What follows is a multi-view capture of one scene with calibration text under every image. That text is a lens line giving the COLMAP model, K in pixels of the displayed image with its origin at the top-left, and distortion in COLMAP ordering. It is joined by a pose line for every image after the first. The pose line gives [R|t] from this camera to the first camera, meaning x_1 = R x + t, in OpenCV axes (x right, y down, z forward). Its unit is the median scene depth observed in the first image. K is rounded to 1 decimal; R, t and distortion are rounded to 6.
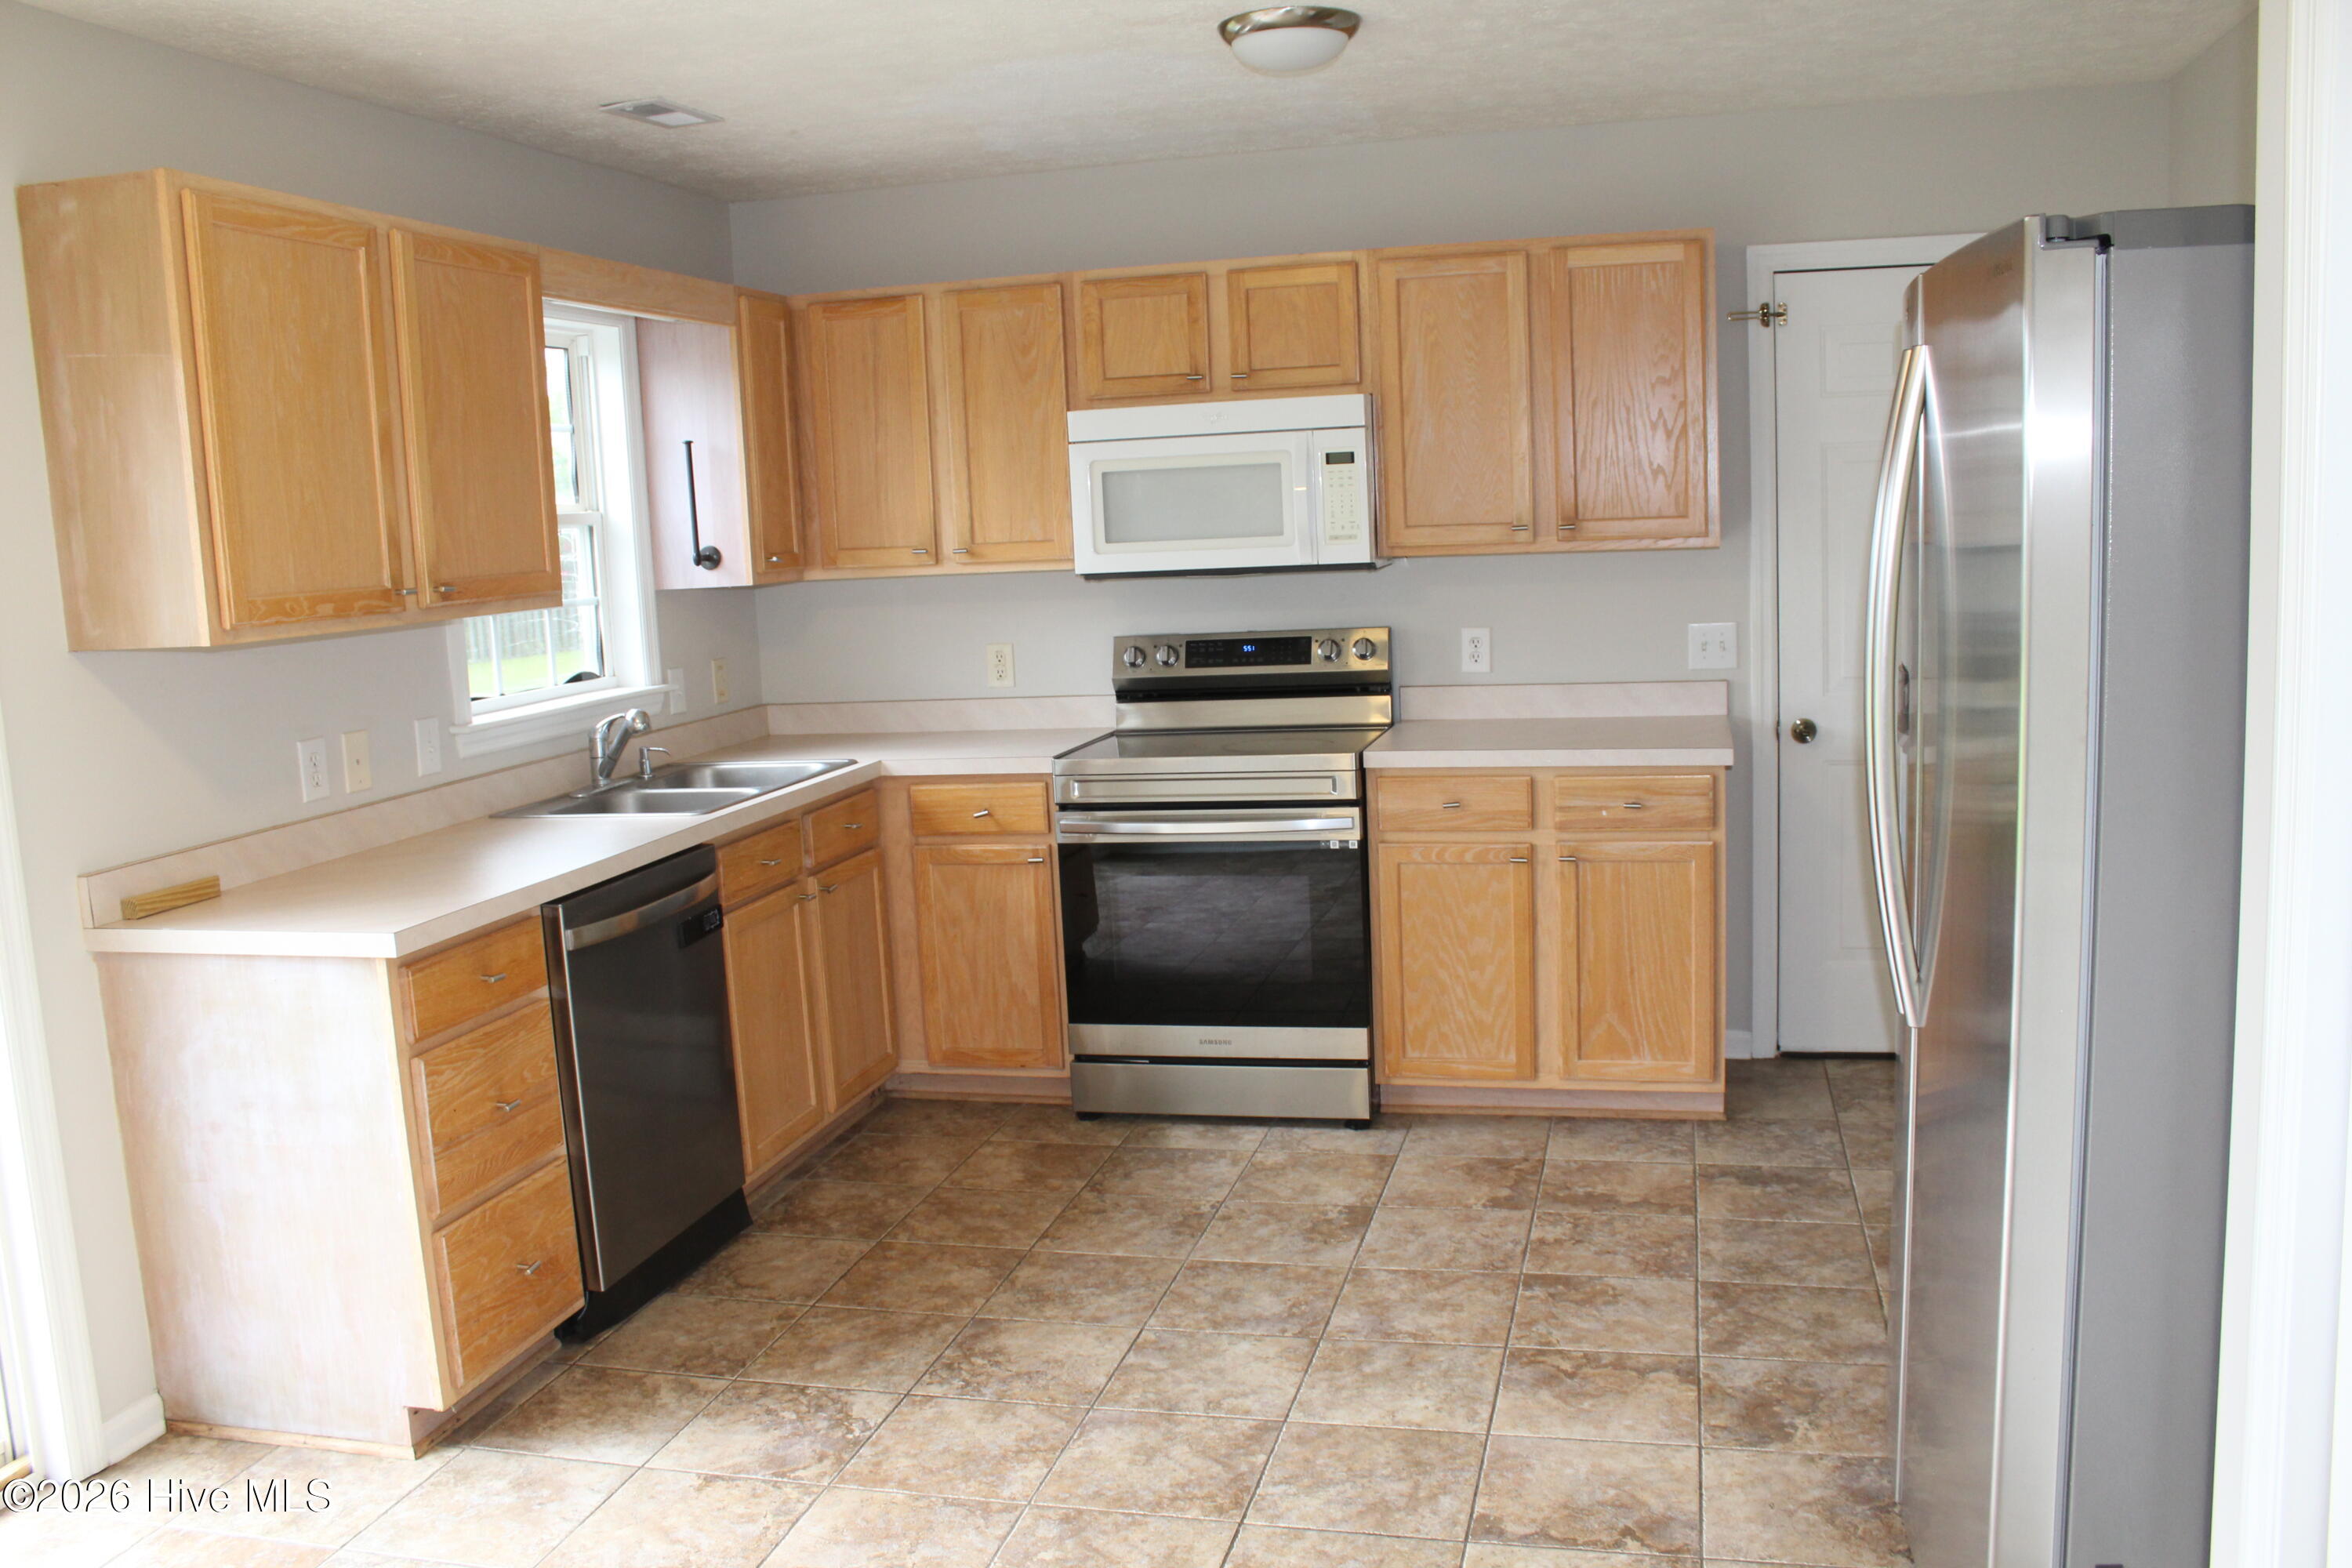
lens RADIAL K [[1935.8, 0, 1176.0], [0, 1935.8, 784.0], [0, 0, 1]] dist [-0.163409, 0.156043]
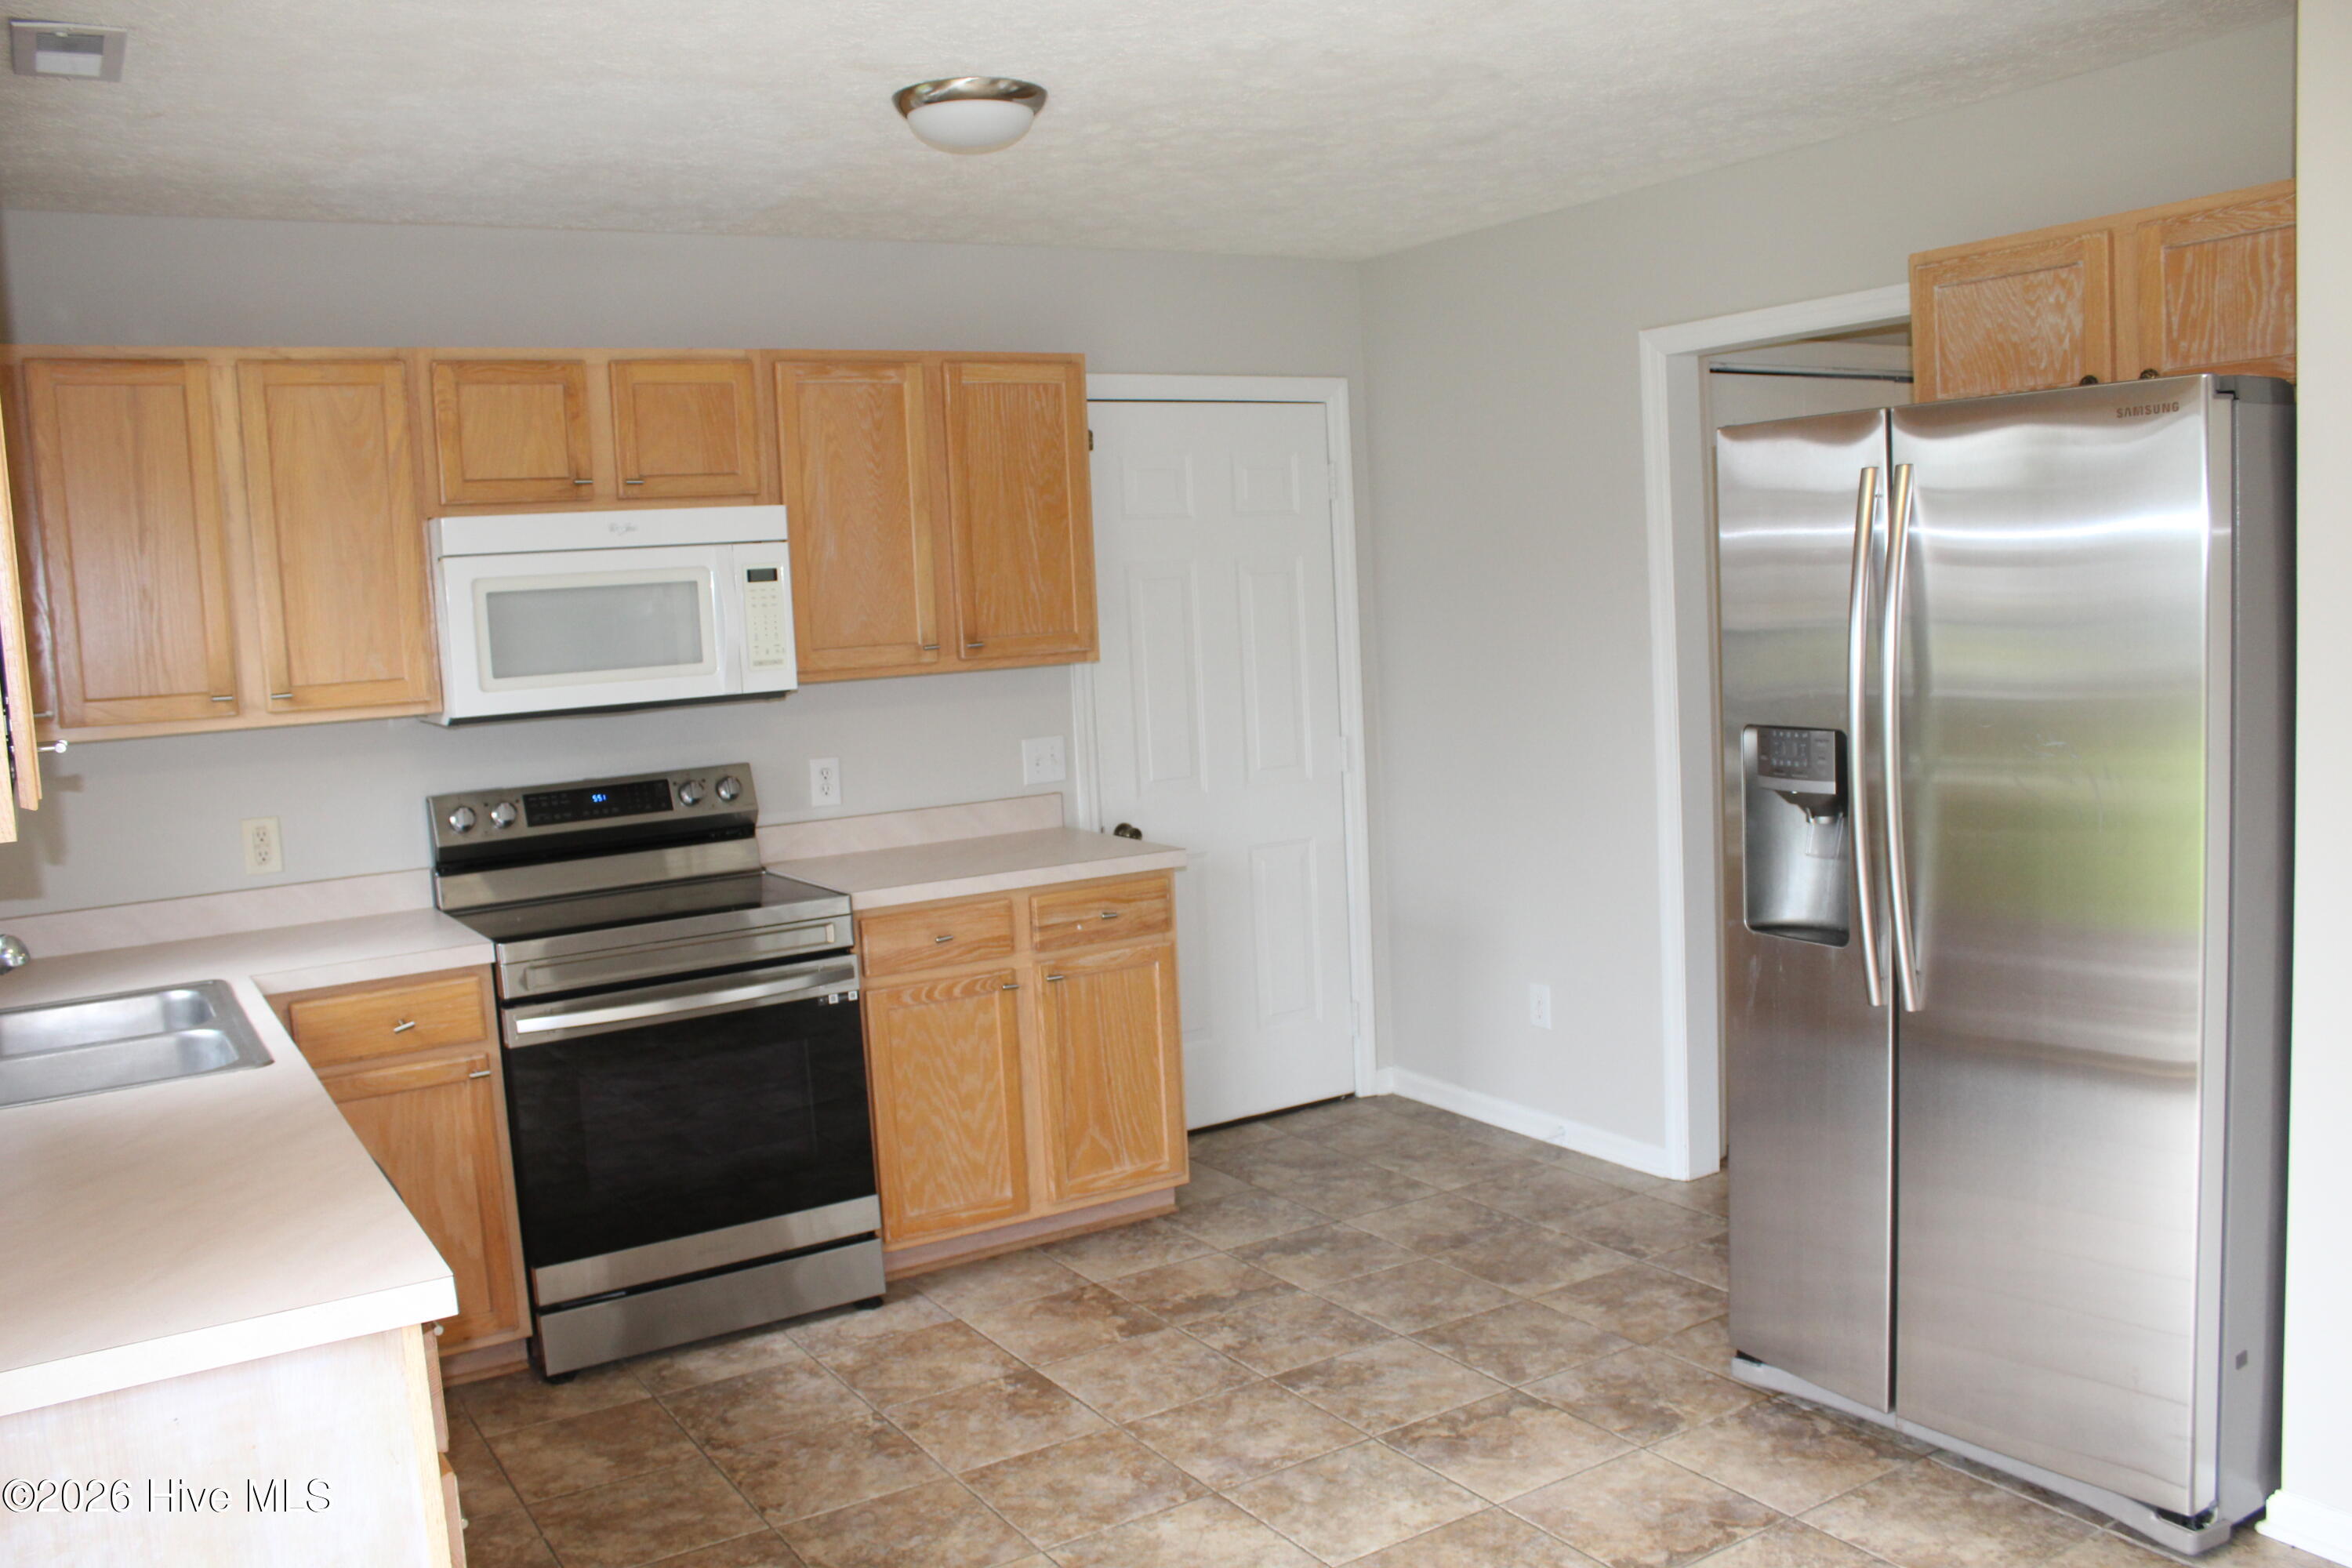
lens RADIAL K [[1935.8, 0, 1176.0], [0, 1935.8, 784.0], [0, 0, 1]] dist [-0.163409, 0.156043]
pose [[0.696732, -0.064393, 0.714436, -0.439702], [0.122551, 0.992006, -0.030104, -0.021399], [-0.706786, 0.108529, 0.699053, 0.247736]]
